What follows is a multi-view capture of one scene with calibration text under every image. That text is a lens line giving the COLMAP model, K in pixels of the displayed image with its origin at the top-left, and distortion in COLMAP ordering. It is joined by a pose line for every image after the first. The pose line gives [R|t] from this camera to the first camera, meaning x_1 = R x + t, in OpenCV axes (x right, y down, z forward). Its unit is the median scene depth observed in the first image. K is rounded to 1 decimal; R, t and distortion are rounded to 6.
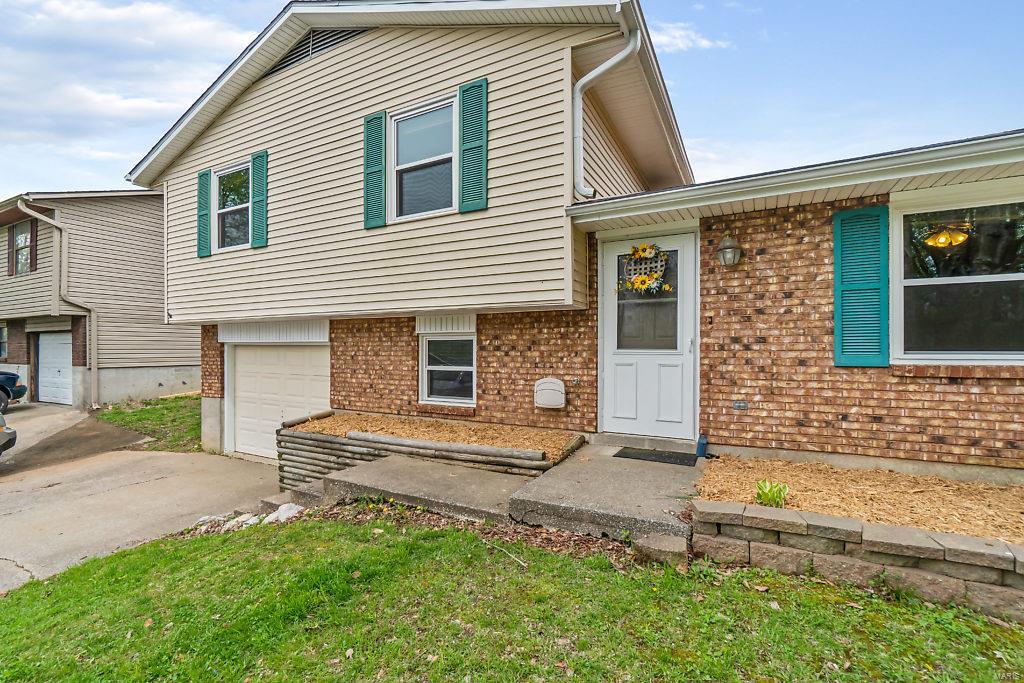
lens RADIAL K [[455.0, 0, 501.7], [0, 455.0, 349.7], [0, 0, 1]] dist [-0.001302, -0.000116]
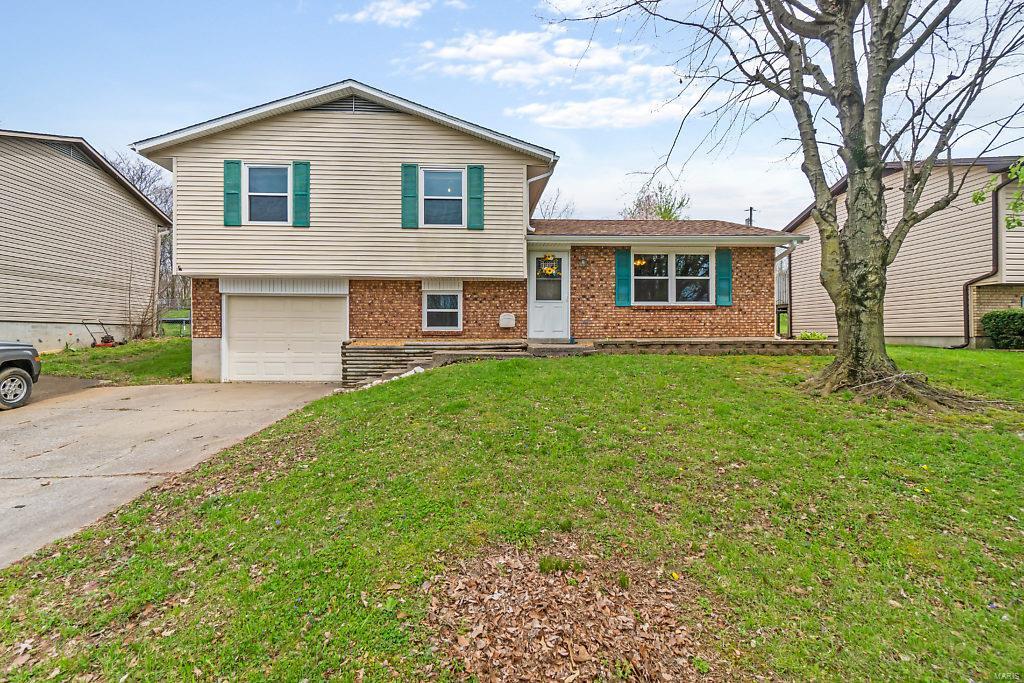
lens RADIAL K [[456.1, 0, 508.6], [0, 456.1, 333.6], [0, 0, 1]] dist [0.000349, -0.000450]
pose [[0.849887, 0.001546, 0.526963, -0.870713], [0.000530, 0.999993, -0.003790, 0.144337], [-0.526965, 0.003500, 0.849880, -0.688018]]
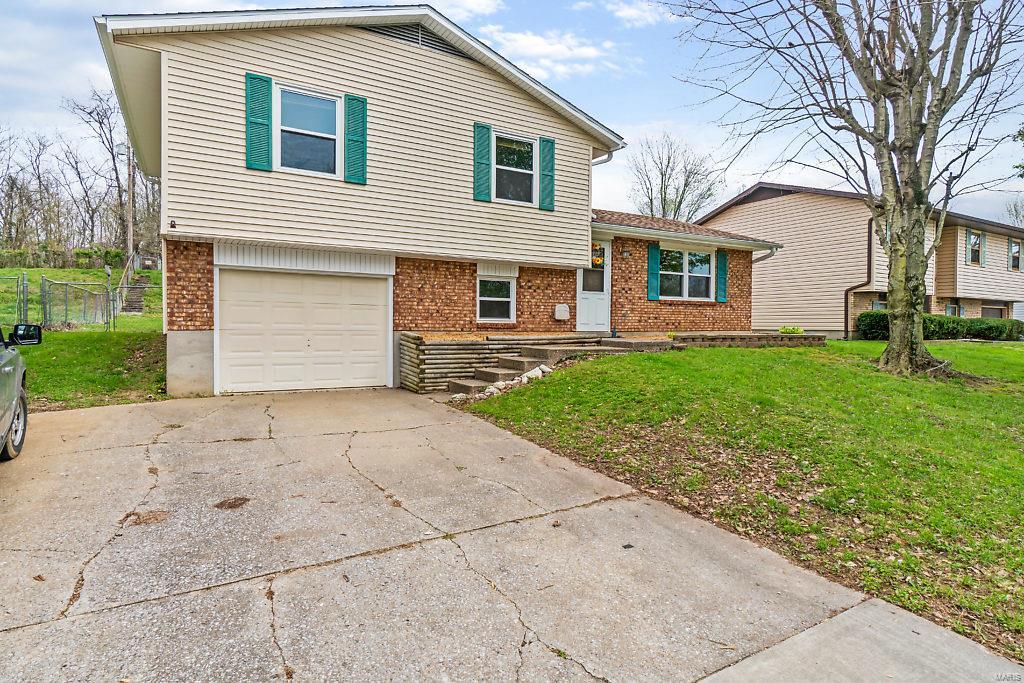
lens RADIAL K [[537.0, 0, 506.4], [0, 537.0, 335.5], [0, 0, 1]] dist [0.000056, 0.000777]
pose [[0.521694, -0.012293, 0.853044, -1.712160], [-0.007312, 0.999795, 0.018879, 0.134514], [-0.853101, -0.016087, 0.521498, 0.014481]]
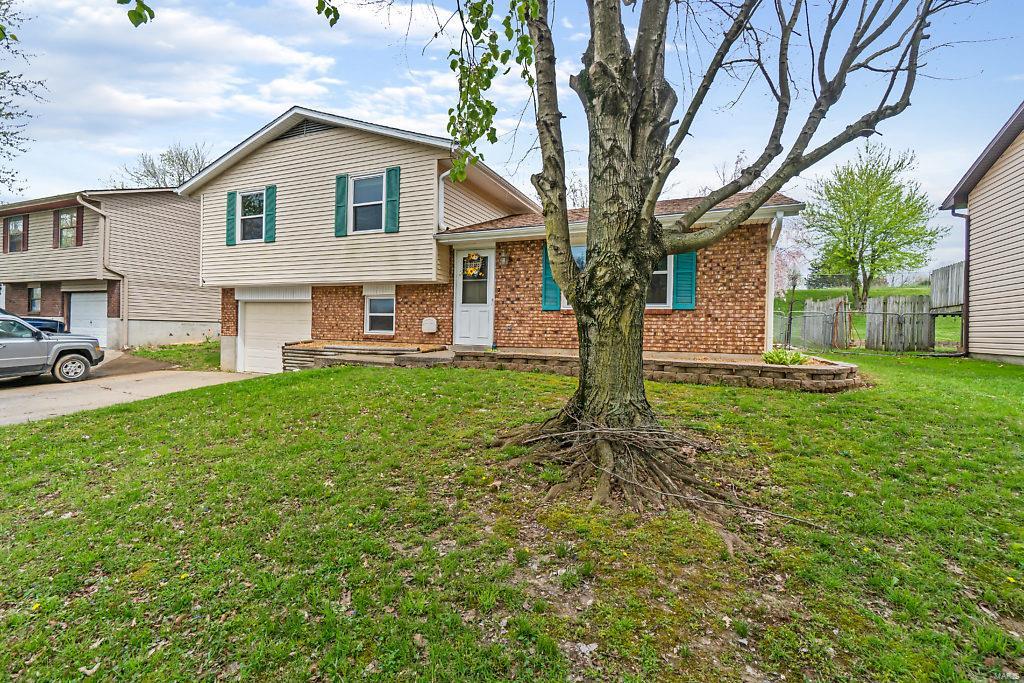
lens RADIAL K [[456.1, 0, 508.6], [0, 456.1, 333.6], [0, 0, 1]] dist [0.000349, -0.000450]
pose [[0.996041, 0.021647, 0.086222, 0.245588], [-0.022246, 0.999735, 0.005983, 0.098814], [-0.086069, -0.007878, 0.996258, -0.893843]]
